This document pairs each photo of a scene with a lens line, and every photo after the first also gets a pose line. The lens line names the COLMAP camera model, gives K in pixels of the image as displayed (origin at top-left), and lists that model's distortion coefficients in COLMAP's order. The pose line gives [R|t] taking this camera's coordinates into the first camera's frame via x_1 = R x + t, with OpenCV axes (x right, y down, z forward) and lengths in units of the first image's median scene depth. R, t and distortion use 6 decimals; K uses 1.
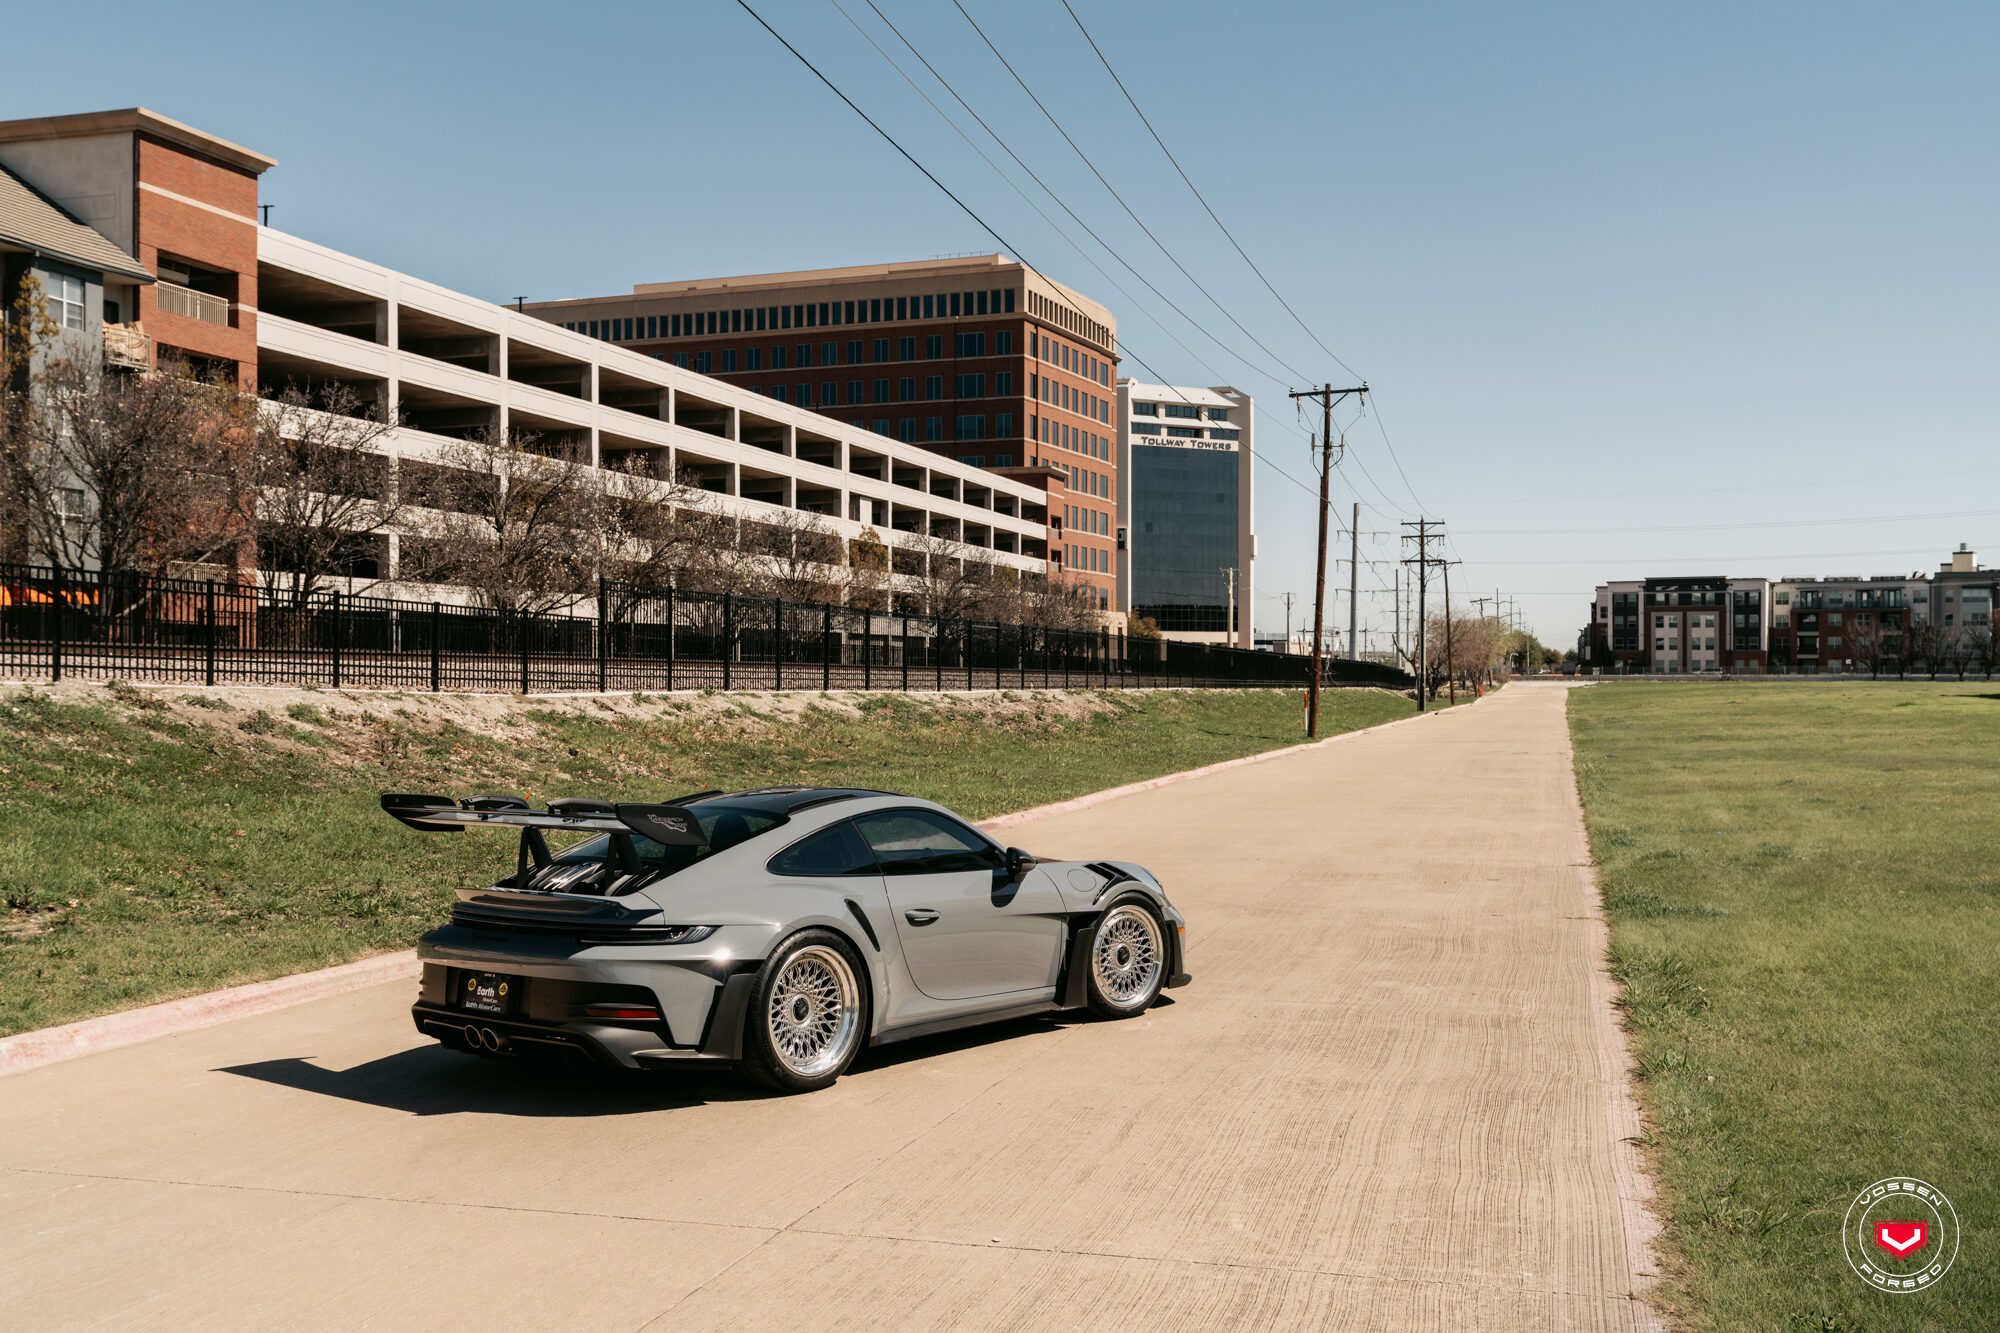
lens RADIAL K [[1585.4, 0, 990.4], [0, 1585.4, 737.3], [0, 0, 1]] dist [-0.006281, -0.005214]
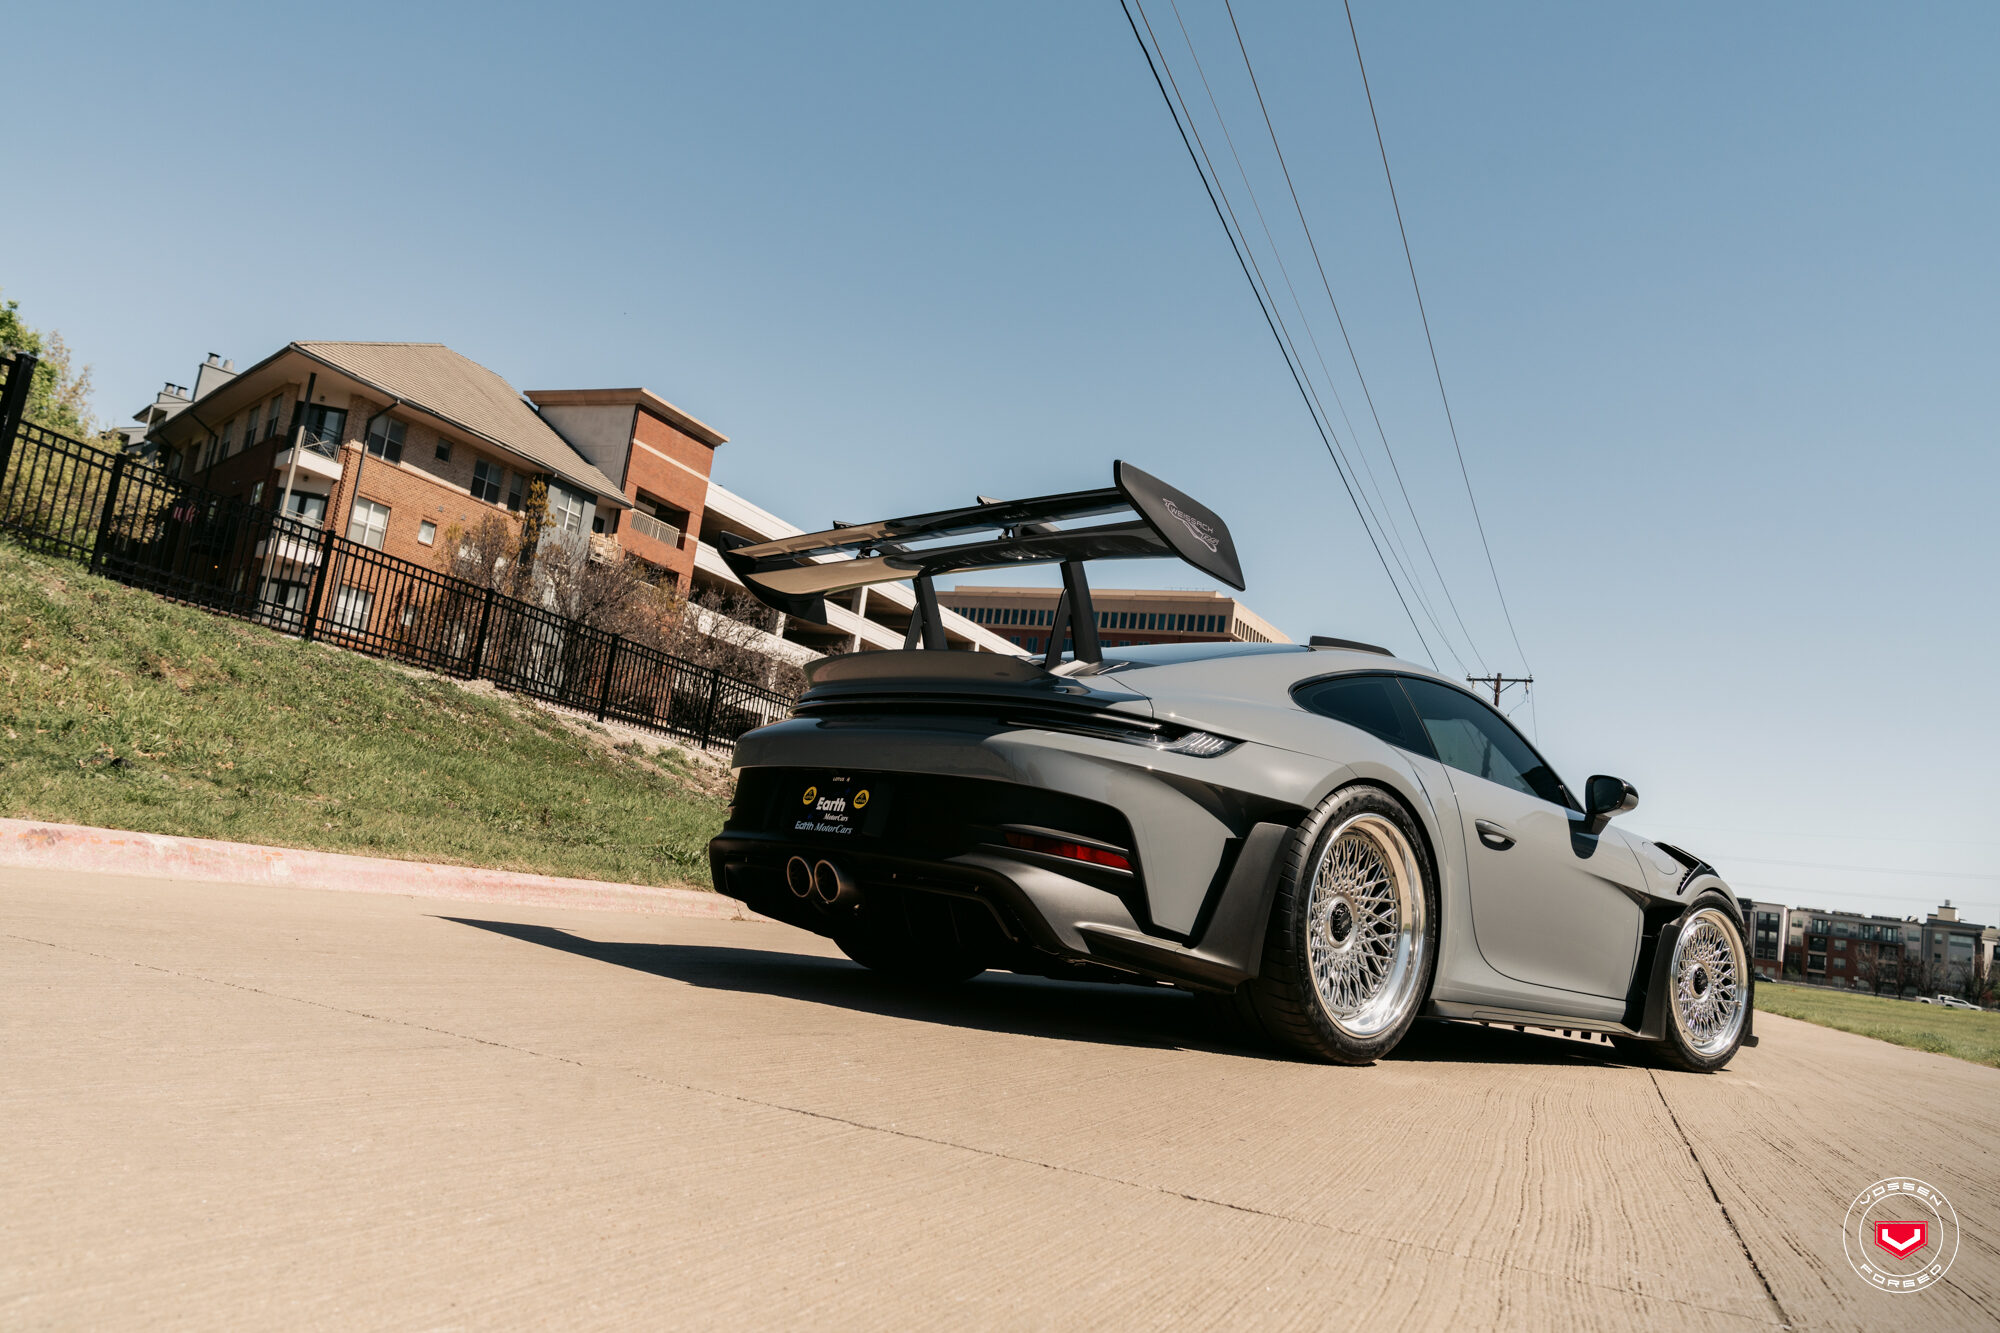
lens RADIAL K [[1144.4, 0, 995.9], [0, 1144.4, 764.1], [0, 0, 1]] dist [-0.025945, 0.001120]
pose [[0.981956, 0.104167, -0.157836, -0.038433], [-0.127527, 0.981041, -0.145929, 0.040092], [0.139643, 0.163424, 0.976623, 0.117651]]
